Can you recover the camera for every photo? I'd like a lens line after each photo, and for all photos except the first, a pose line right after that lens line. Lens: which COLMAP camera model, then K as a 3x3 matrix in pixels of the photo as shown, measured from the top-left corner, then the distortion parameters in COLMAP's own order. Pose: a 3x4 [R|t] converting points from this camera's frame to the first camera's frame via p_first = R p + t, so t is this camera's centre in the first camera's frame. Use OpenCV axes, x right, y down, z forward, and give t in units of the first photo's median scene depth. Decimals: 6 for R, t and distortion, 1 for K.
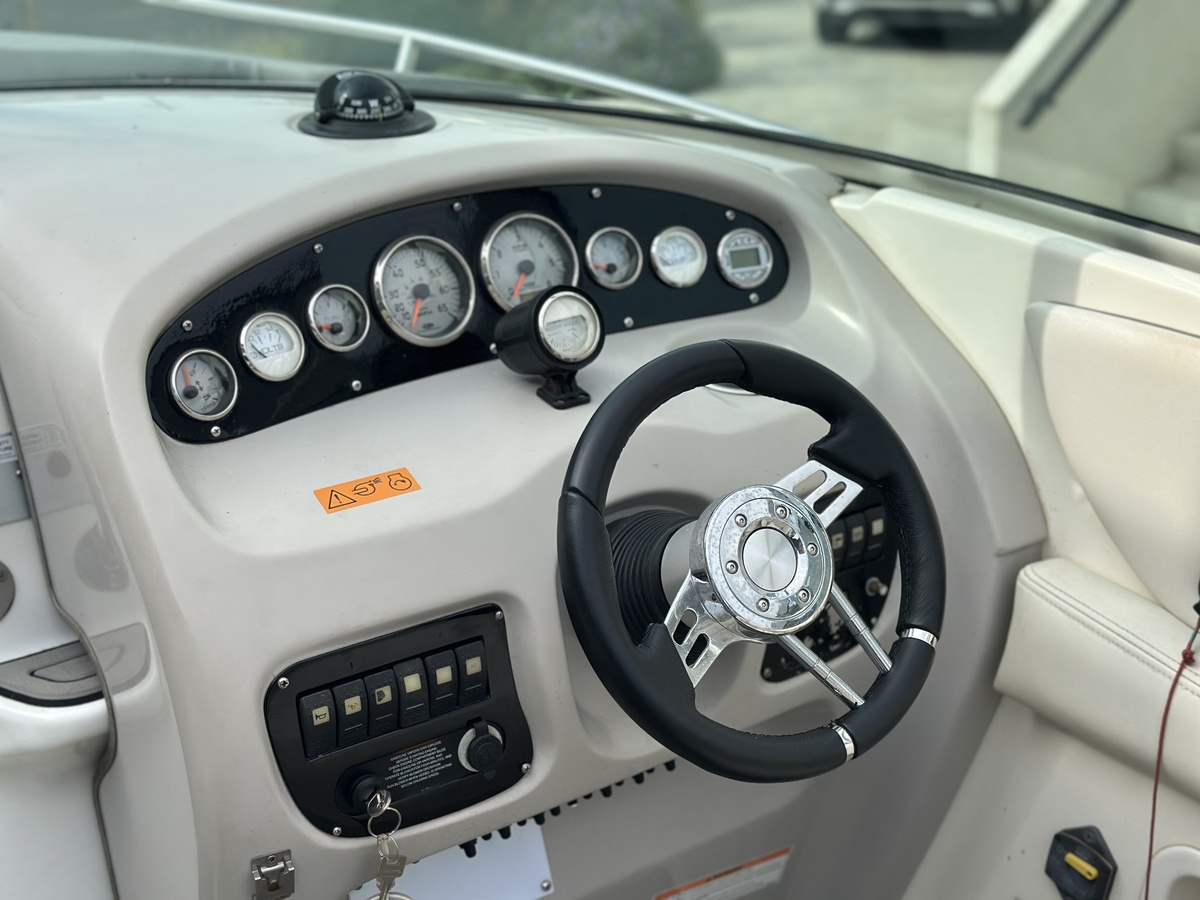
lens RADIAL K [[1657.6, 0, 600.4], [0, 1657.6, 475.1], [0, 0, 1]] dist [0.142294, 0.013637]
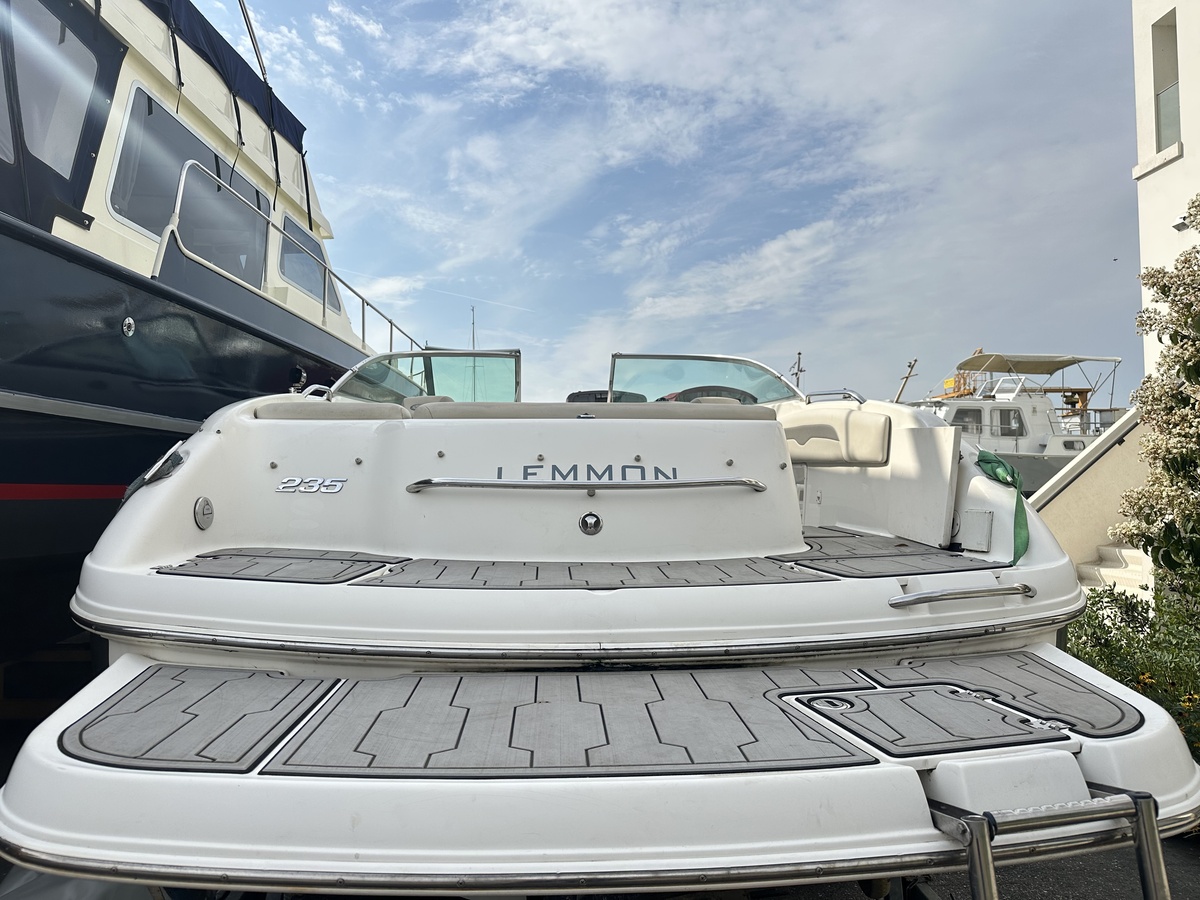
lens RADIAL K [[848.6, 0, 601.1], [0, 848.6, 472.4], [0, 0, 1]] dist [0.064680, -0.058374]
pose [[0.849399, 0.006995, -0.527704, 1.657791], [-0.228077, 0.906579, -0.355098, 1.499249], [0.475922, 0.421978, 0.771643, -1.950789]]
